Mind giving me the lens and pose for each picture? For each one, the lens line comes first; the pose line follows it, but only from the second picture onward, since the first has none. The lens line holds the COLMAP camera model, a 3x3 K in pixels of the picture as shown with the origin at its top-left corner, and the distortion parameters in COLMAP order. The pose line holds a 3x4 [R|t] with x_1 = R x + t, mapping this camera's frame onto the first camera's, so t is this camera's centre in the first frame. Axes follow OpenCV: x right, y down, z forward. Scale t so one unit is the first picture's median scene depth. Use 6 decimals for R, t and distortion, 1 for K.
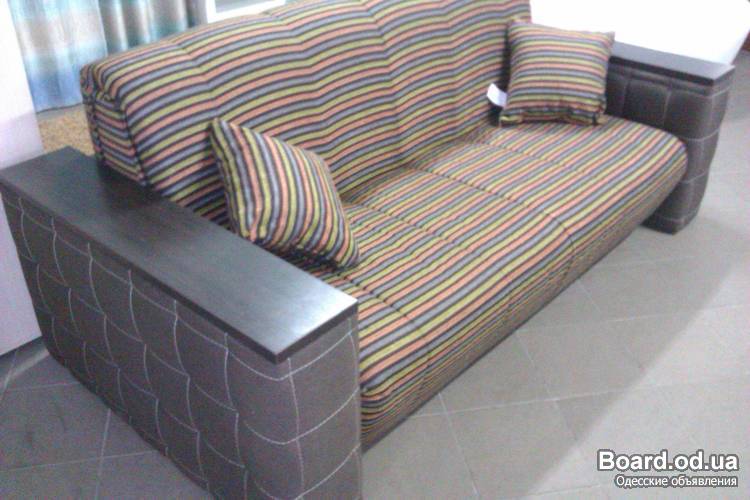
lens RADIAL K [[755.0, 0, 375.0], [0, 755.0, 250.0], [0, 0, 1]] dist [0.061892, -0.011932]
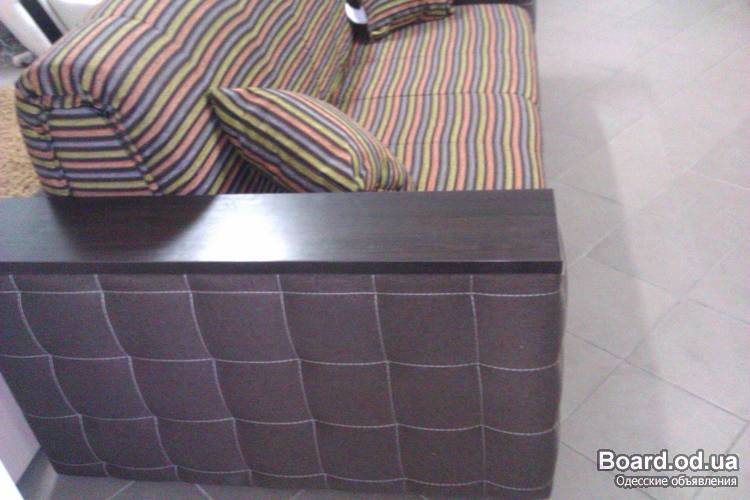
lens RADIAL K [[755.0, 0, 375.0], [0, 755.0, 250.0], [0, 0, 1]] dist [0.061892, -0.011932]
pose [[0.817247, -0.392301, 0.422146, -0.419024], [0.382895, 0.917099, 0.111000, -0.033713], [-0.430695, 0.070923, 0.899706, 0.183203]]
